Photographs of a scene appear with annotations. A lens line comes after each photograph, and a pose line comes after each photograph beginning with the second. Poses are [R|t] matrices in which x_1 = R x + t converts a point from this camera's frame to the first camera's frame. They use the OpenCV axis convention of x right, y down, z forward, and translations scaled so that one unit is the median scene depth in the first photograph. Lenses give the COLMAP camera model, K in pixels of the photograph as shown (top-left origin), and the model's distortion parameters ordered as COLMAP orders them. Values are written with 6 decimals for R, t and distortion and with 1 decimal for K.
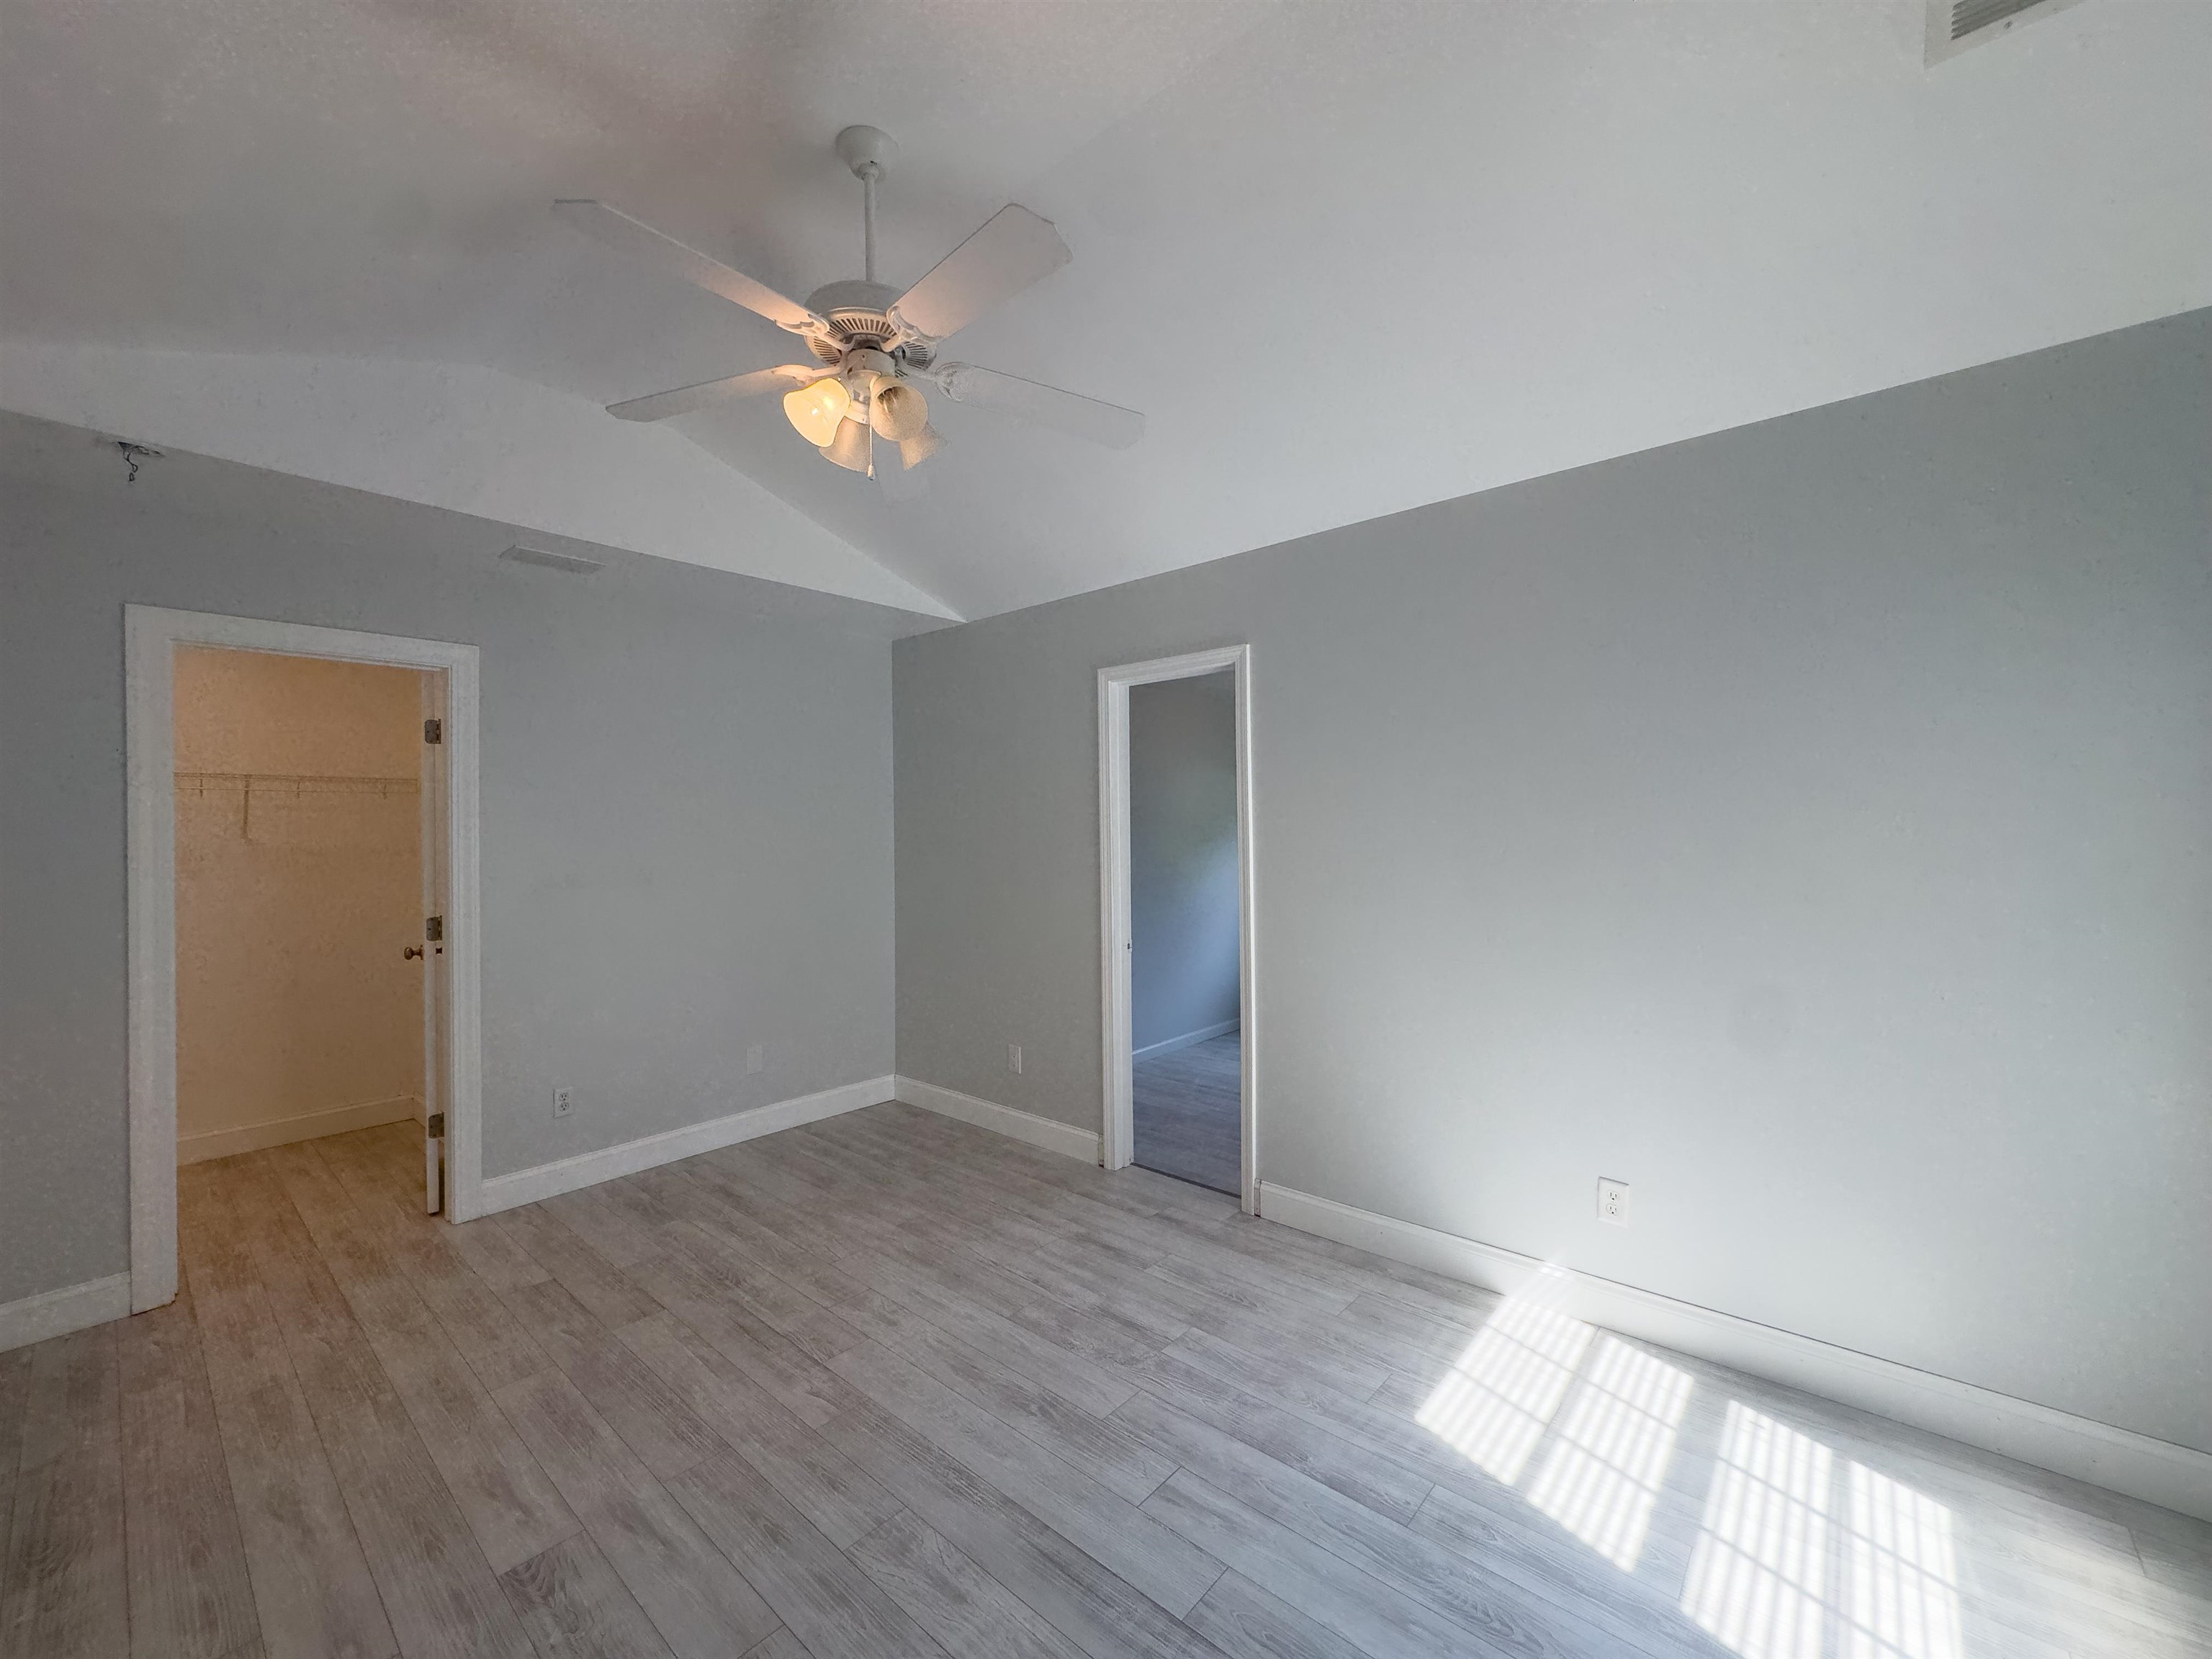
lens RADIAL K [[881.4, 0, 1100.8], [0, 881.4, 824.0], [0, 0, 1]] dist [-0.003455, -0.000238]
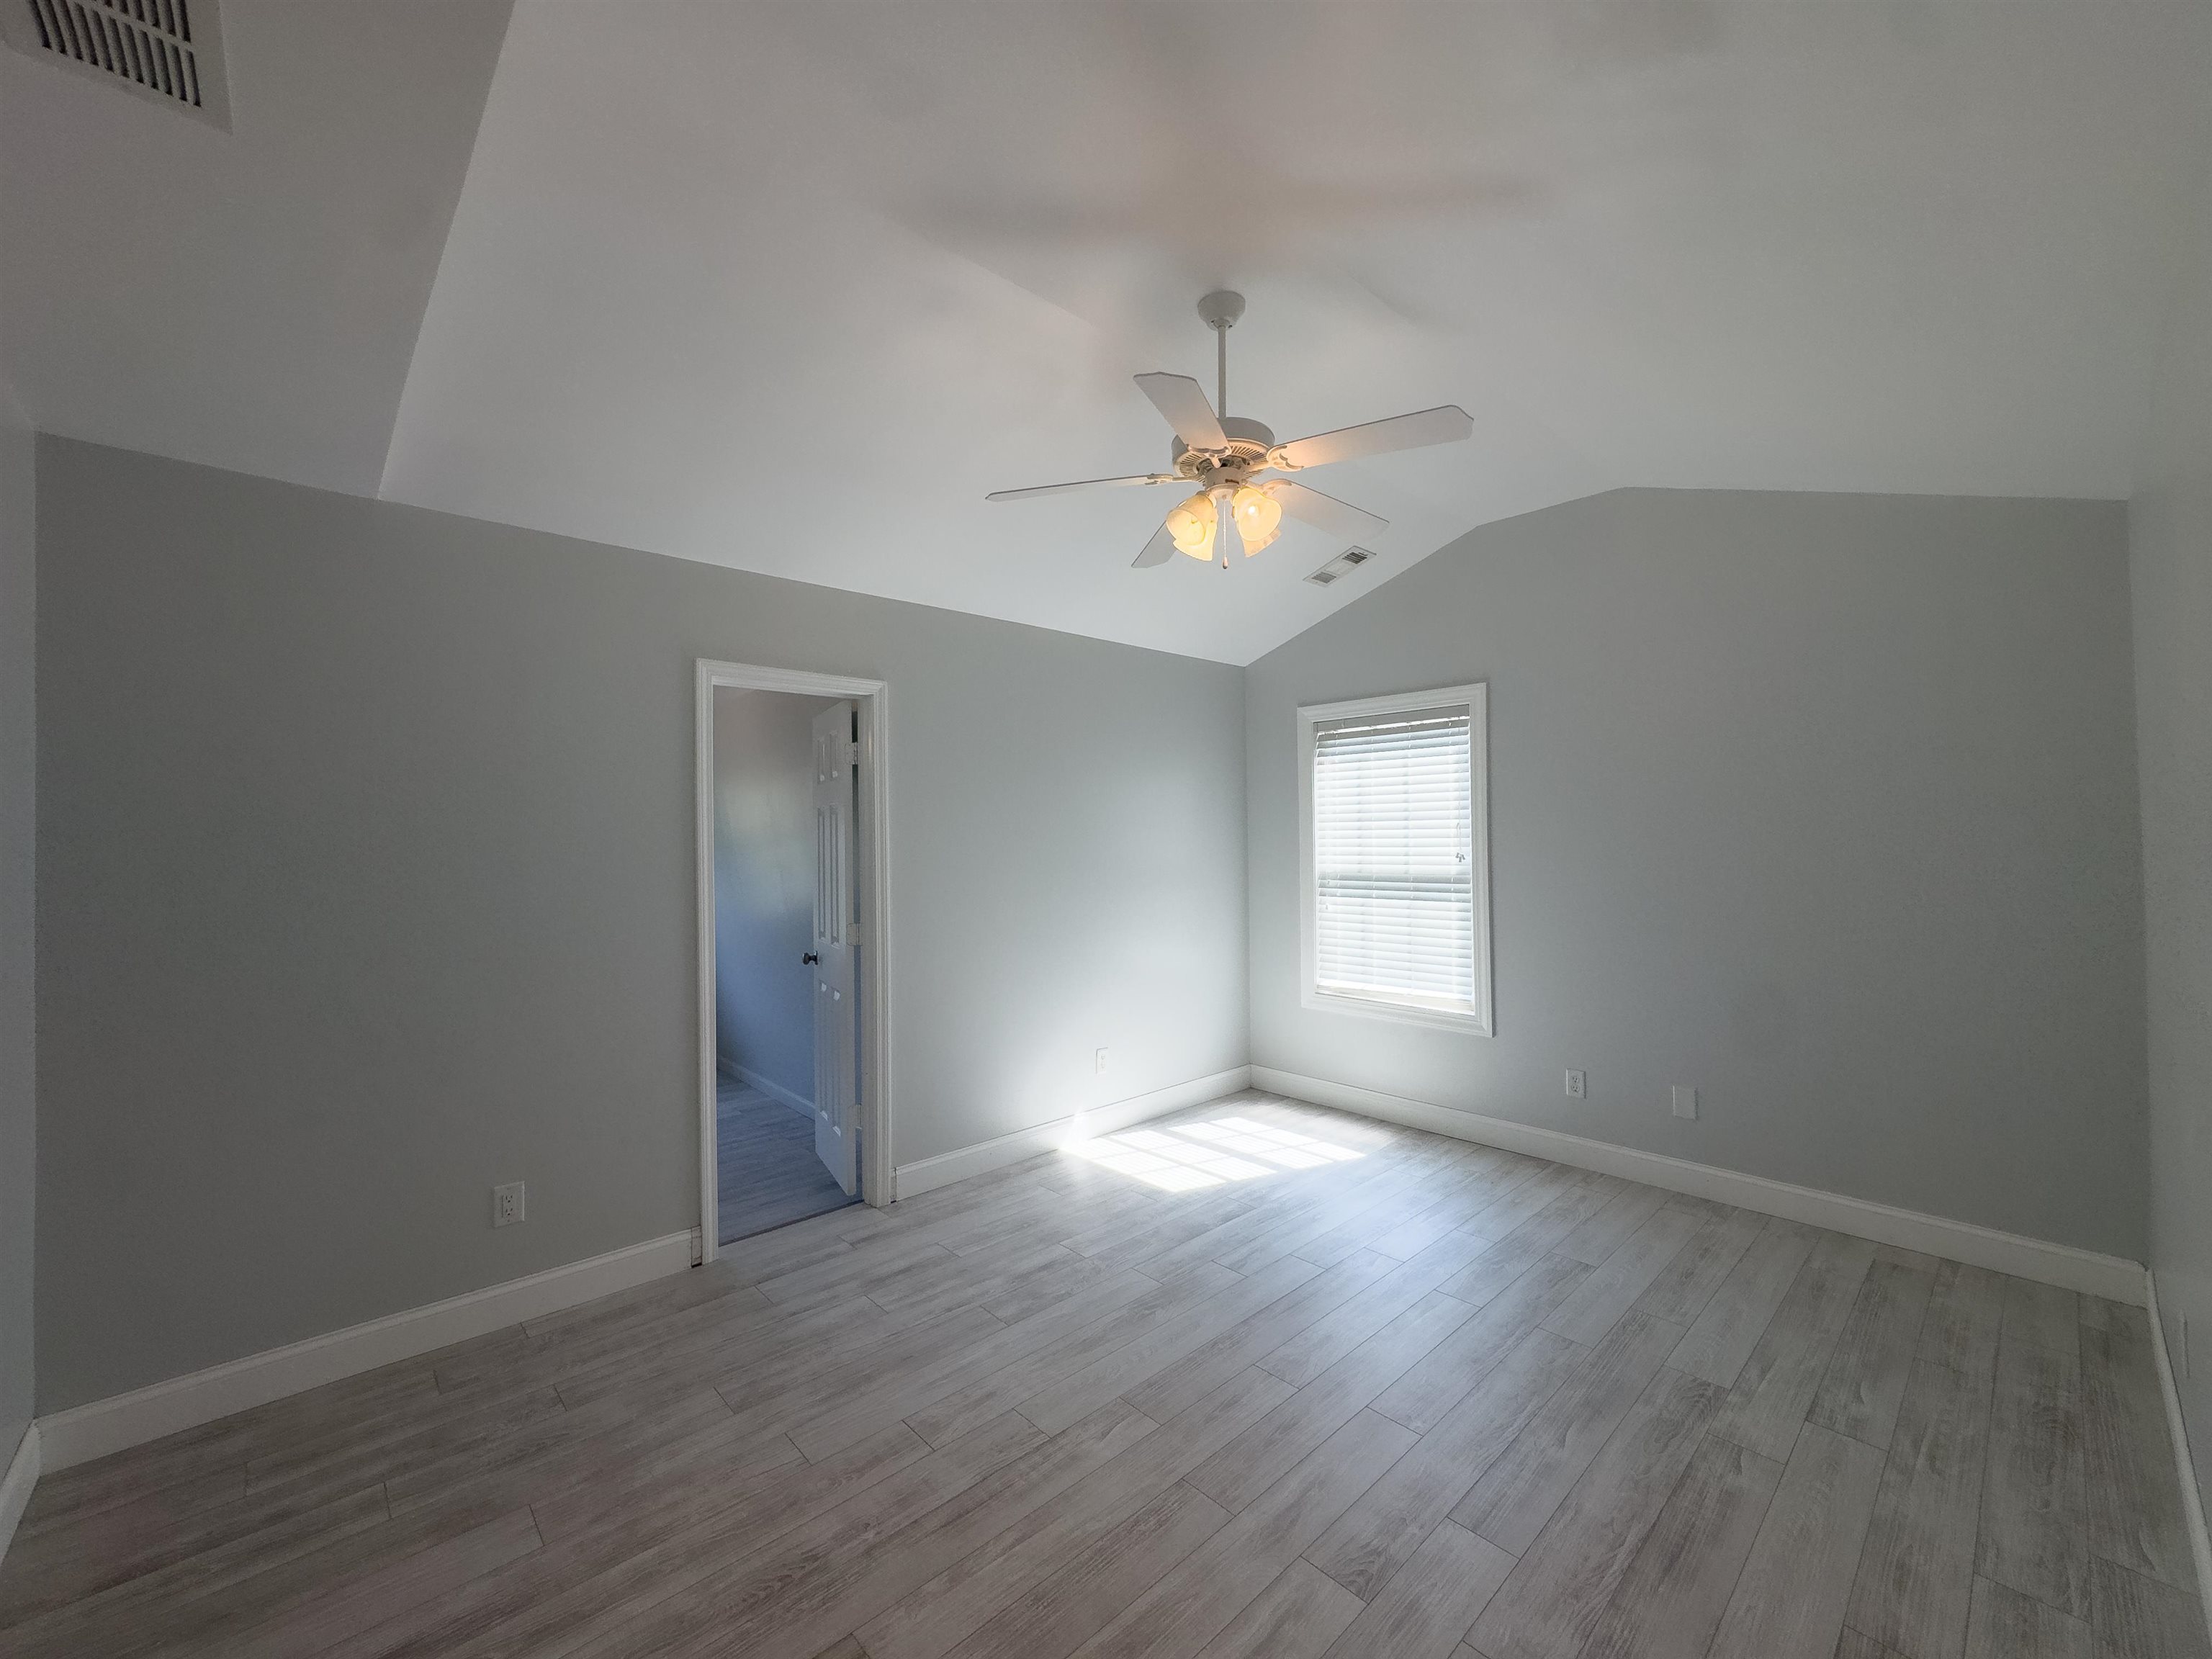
lens RADIAL K [[881.4, 0, 1103.0], [0, 881.4, 838.6], [0, 0, 1]] dist [-0.003455, -0.000238]
pose [[0.104110, 0.009514, 0.994520, -0.999017], [0.001481, 0.999952, -0.009721, 0.000864], [-0.994565, 0.002485, 0.104091, 0.693864]]
